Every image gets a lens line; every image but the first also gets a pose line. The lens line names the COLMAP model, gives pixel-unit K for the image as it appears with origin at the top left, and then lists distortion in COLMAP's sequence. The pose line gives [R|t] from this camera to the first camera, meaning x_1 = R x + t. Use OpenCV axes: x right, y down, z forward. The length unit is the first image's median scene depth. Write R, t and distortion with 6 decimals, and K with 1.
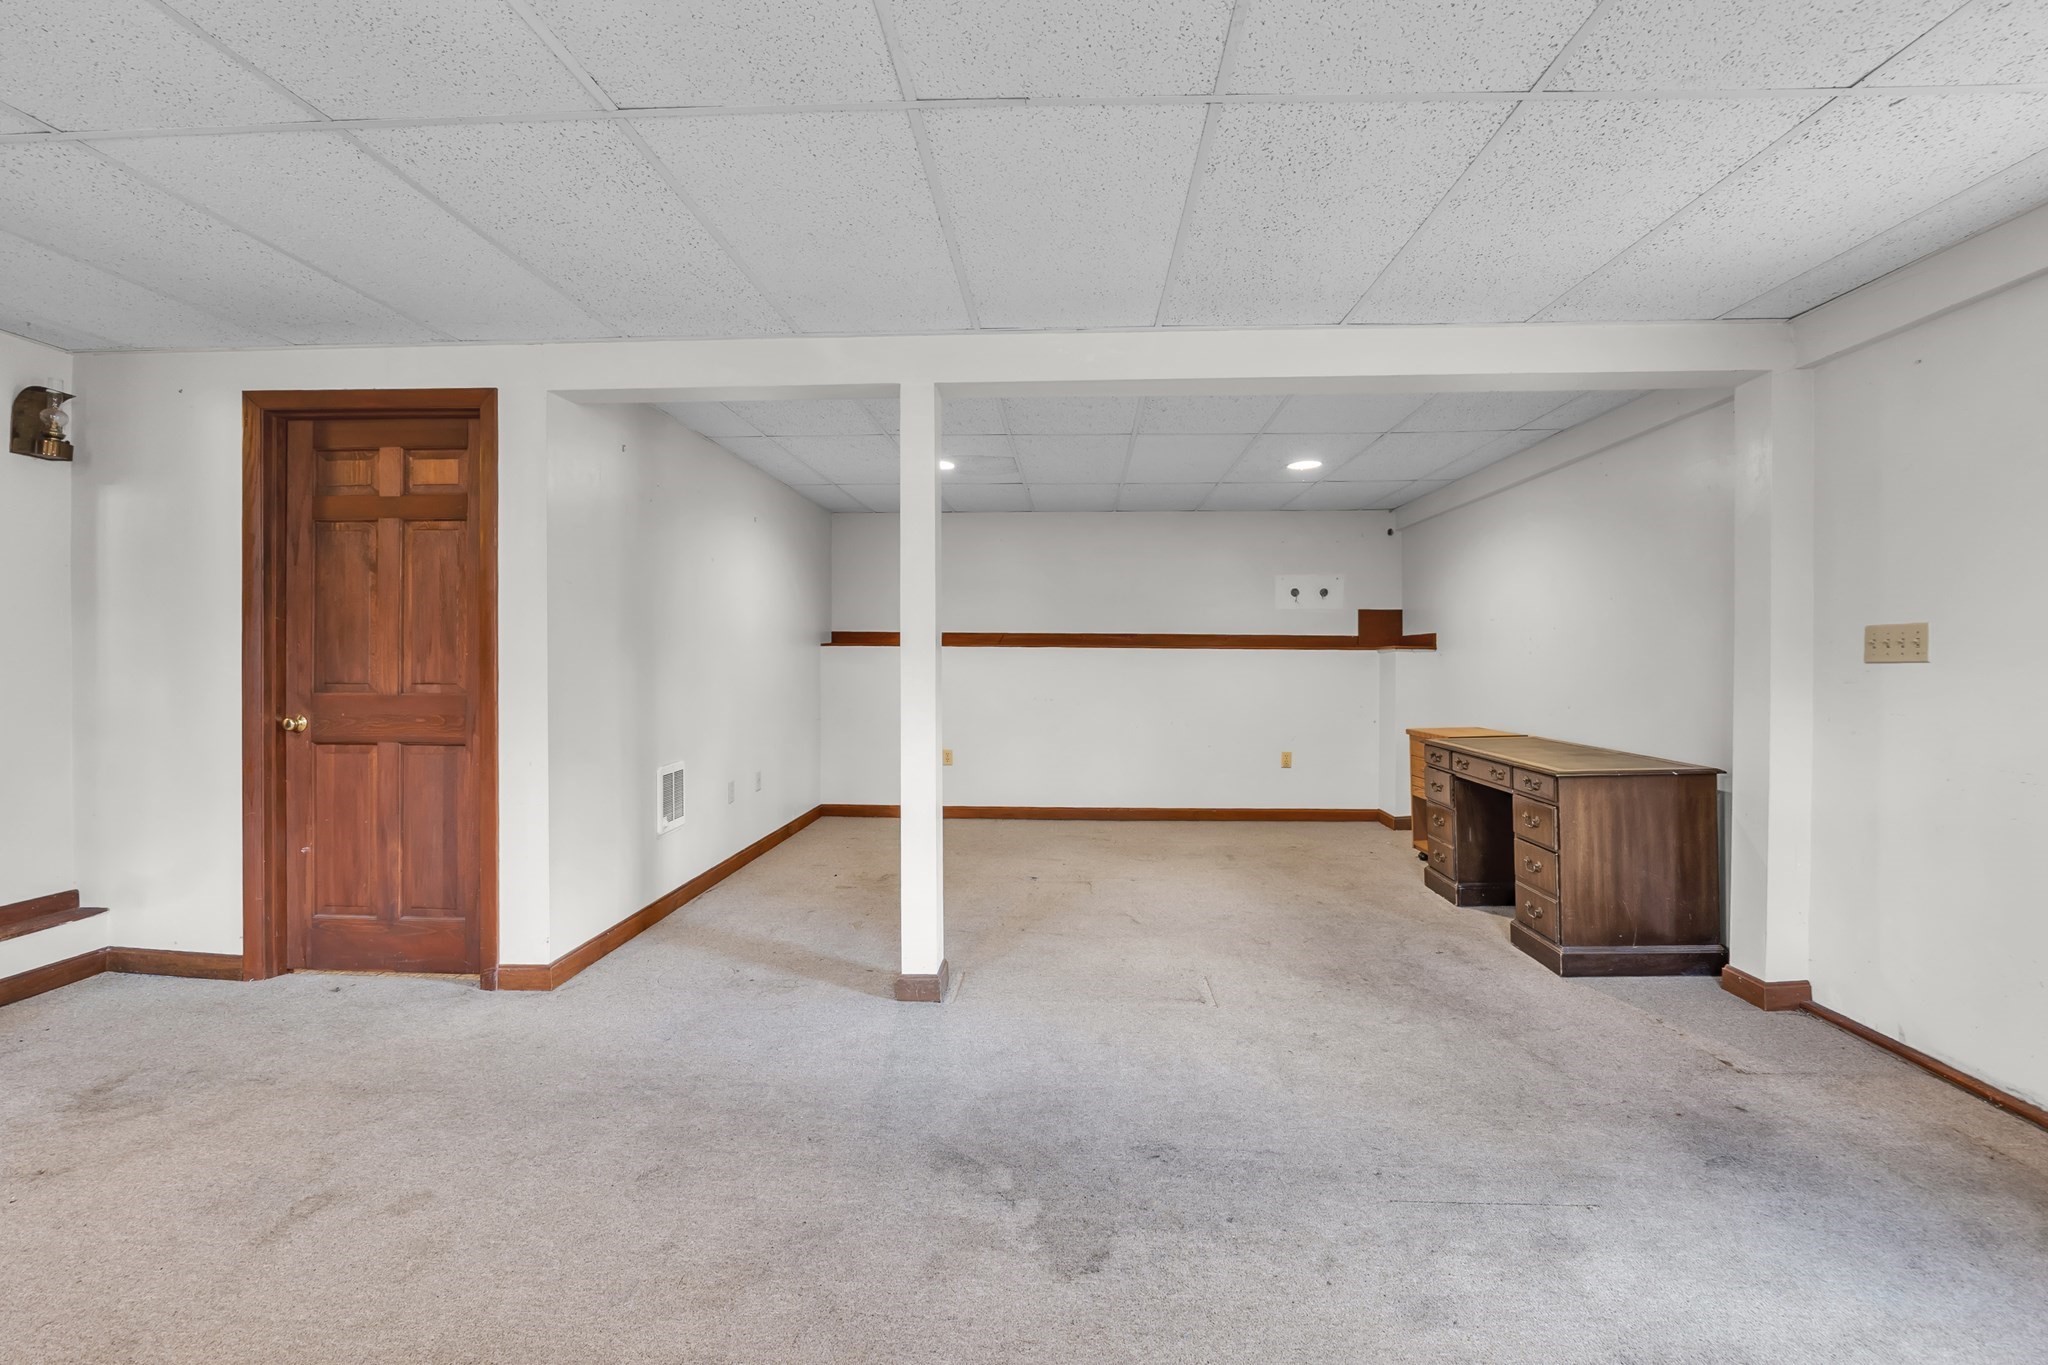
lens RADIAL K [[872.9, 0, 1034.1], [0, 872.9, 660.2], [0, 0, 1]] dist [-0.011804, -0.000083]
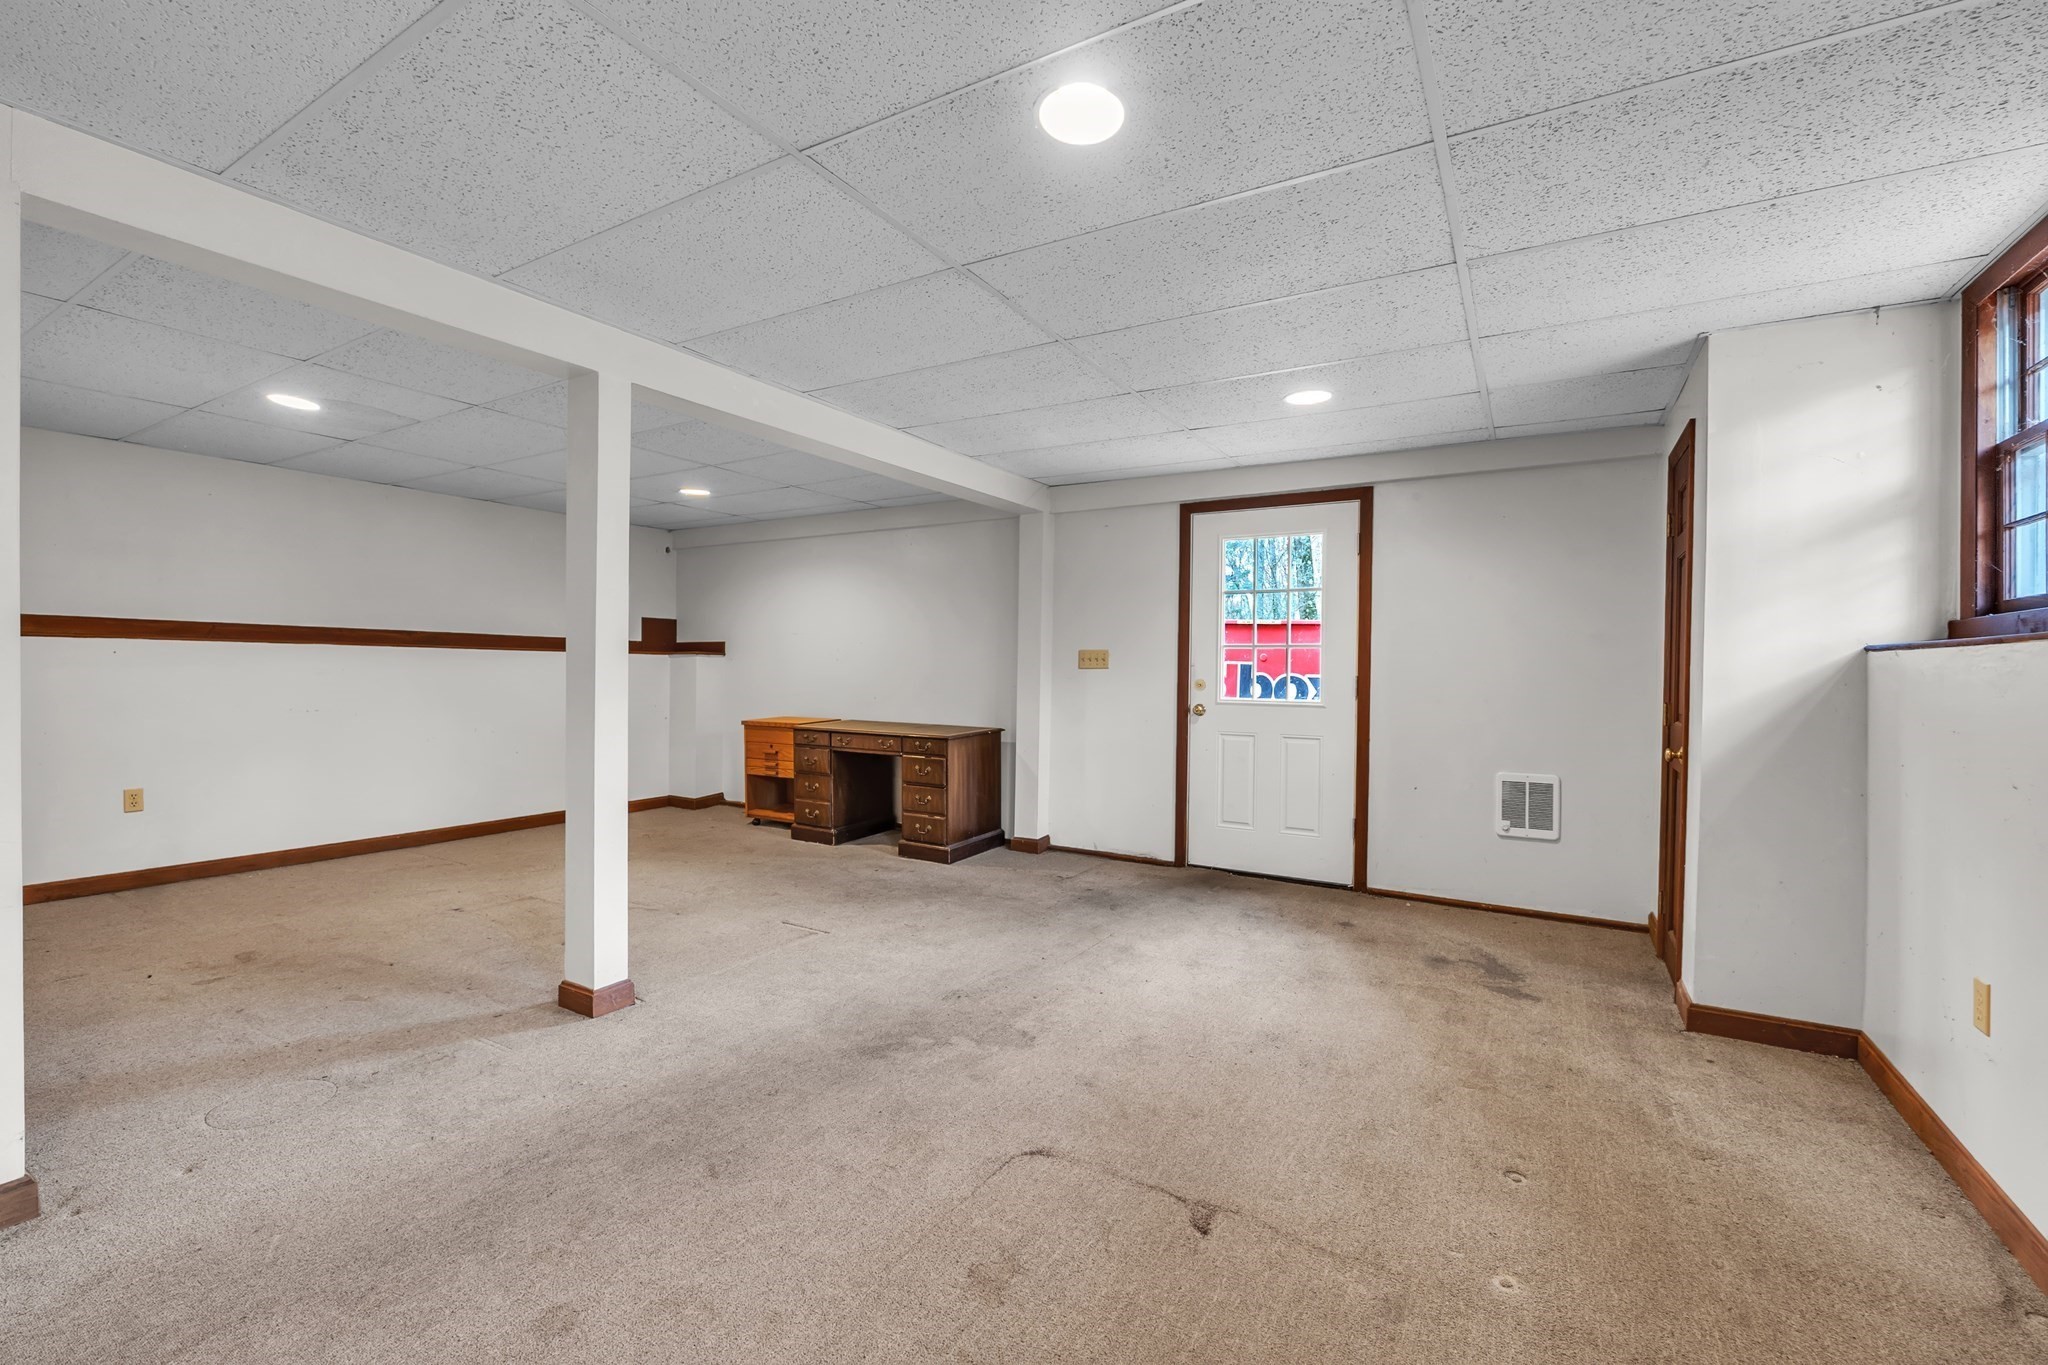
lens RADIAL K [[857.1, 0, 1030.5], [0, 857.1, 673.2], [0, 0, 1]] dist [-0.011236, 0.000296]
pose [[0.469168, -0.001737, 0.883107, -0.861929], [-0.008934, 0.999938, 0.006713, 0.001714], [-0.883064, -0.011039, 0.469124, 0.160879]]
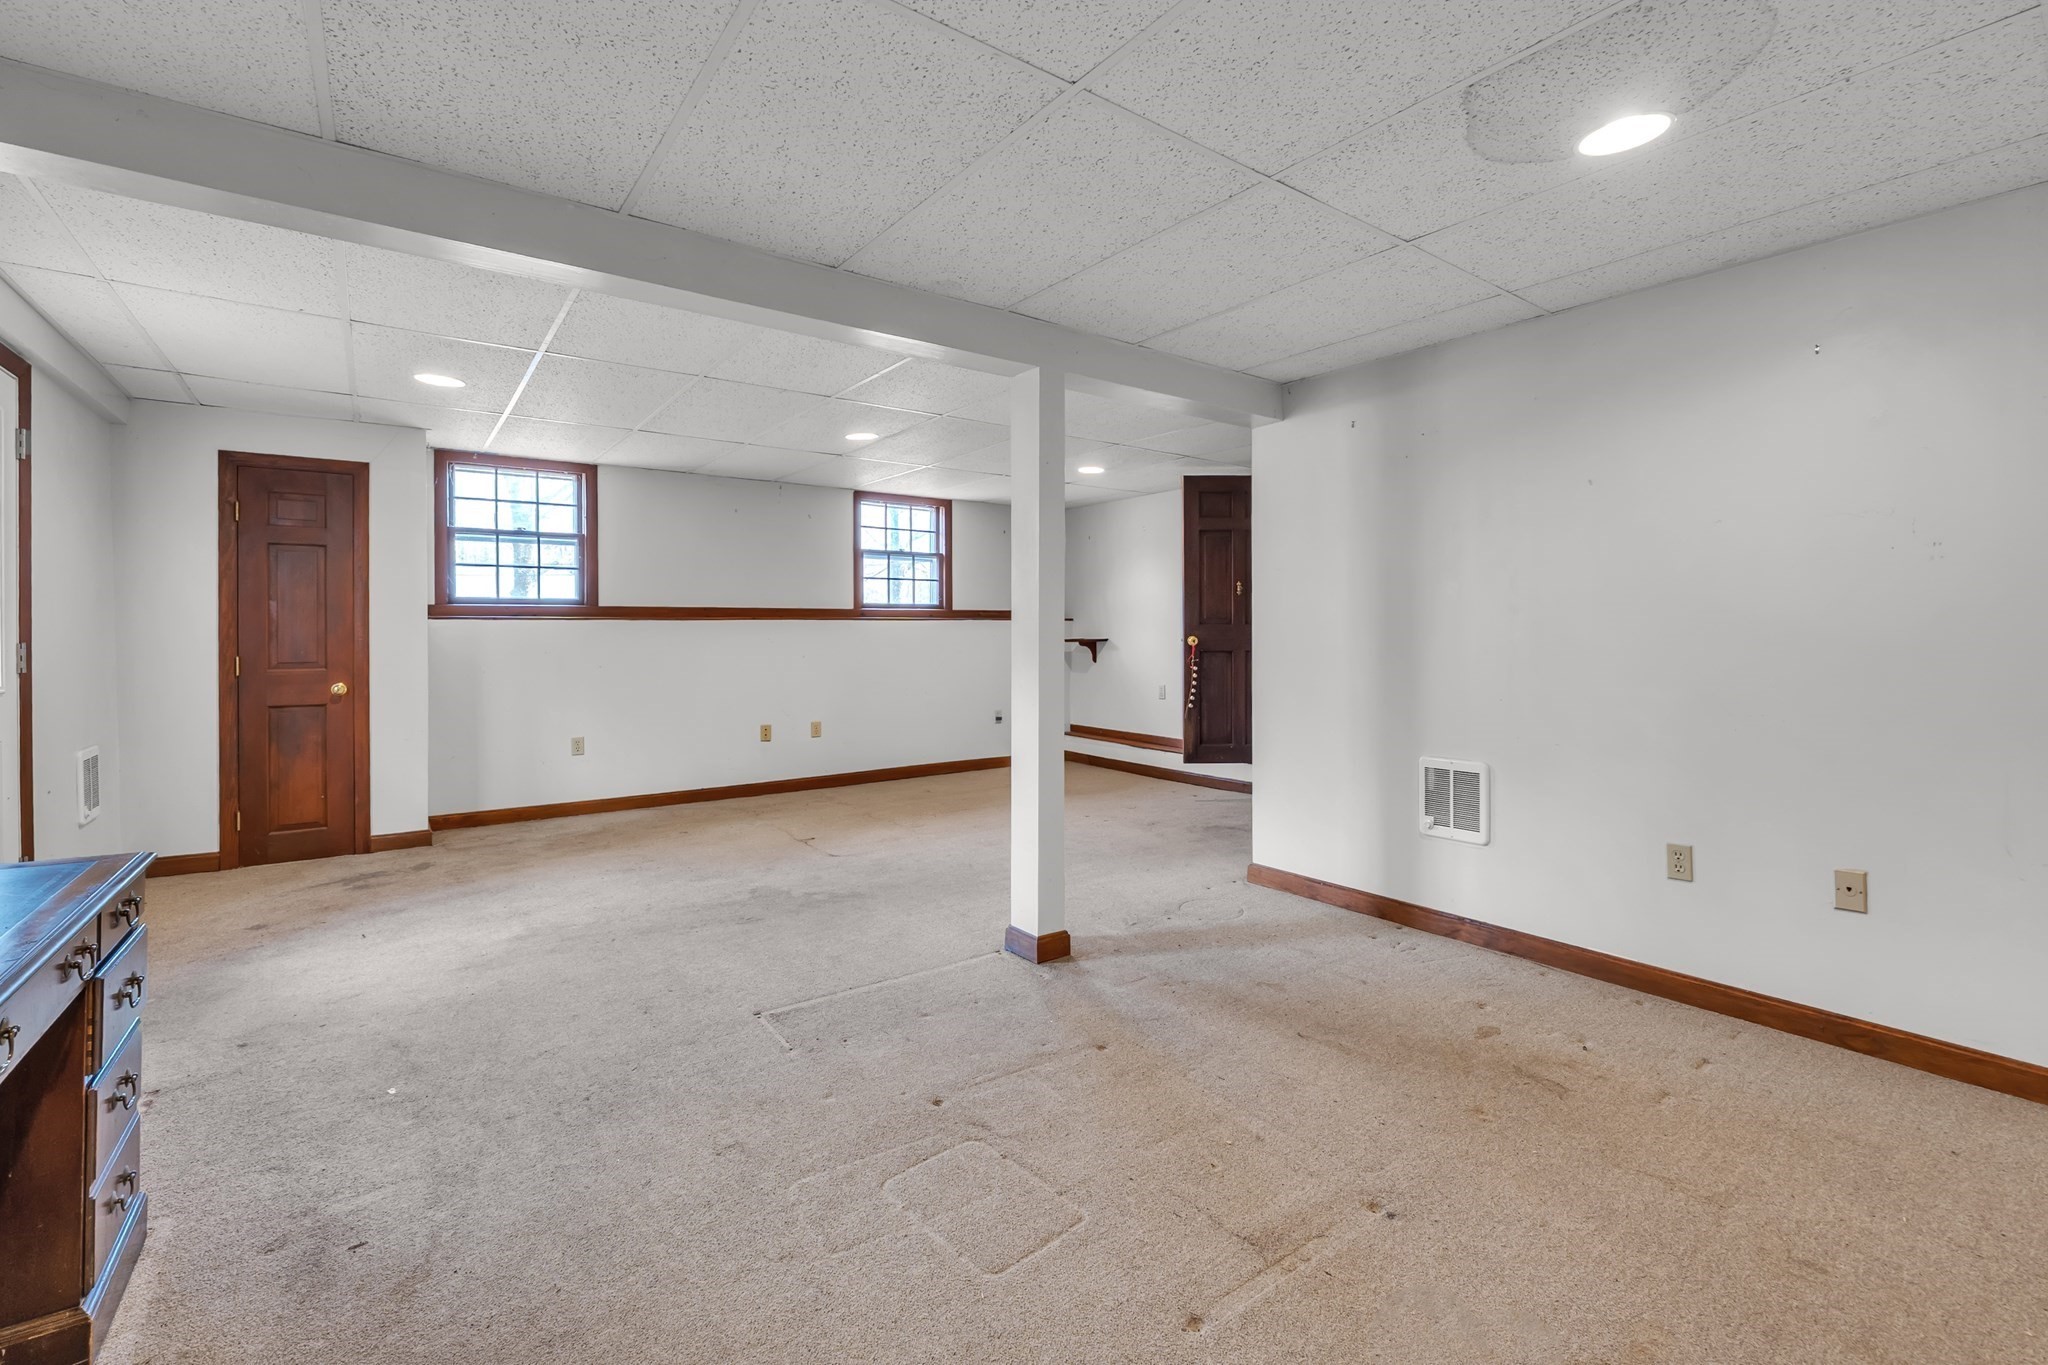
lens RADIAL K [[886.6, 0, 1031.3], [0, 886.6, 622.2], [0, 0, 1]] dist [-0.004625, -0.000115]
pose [[-0.773895, -0.003042, -0.633306, 0.642432], [0.000317, 0.999986, -0.005190, -0.008380], [0.633314, -0.004218, -0.773884, 2.126937]]
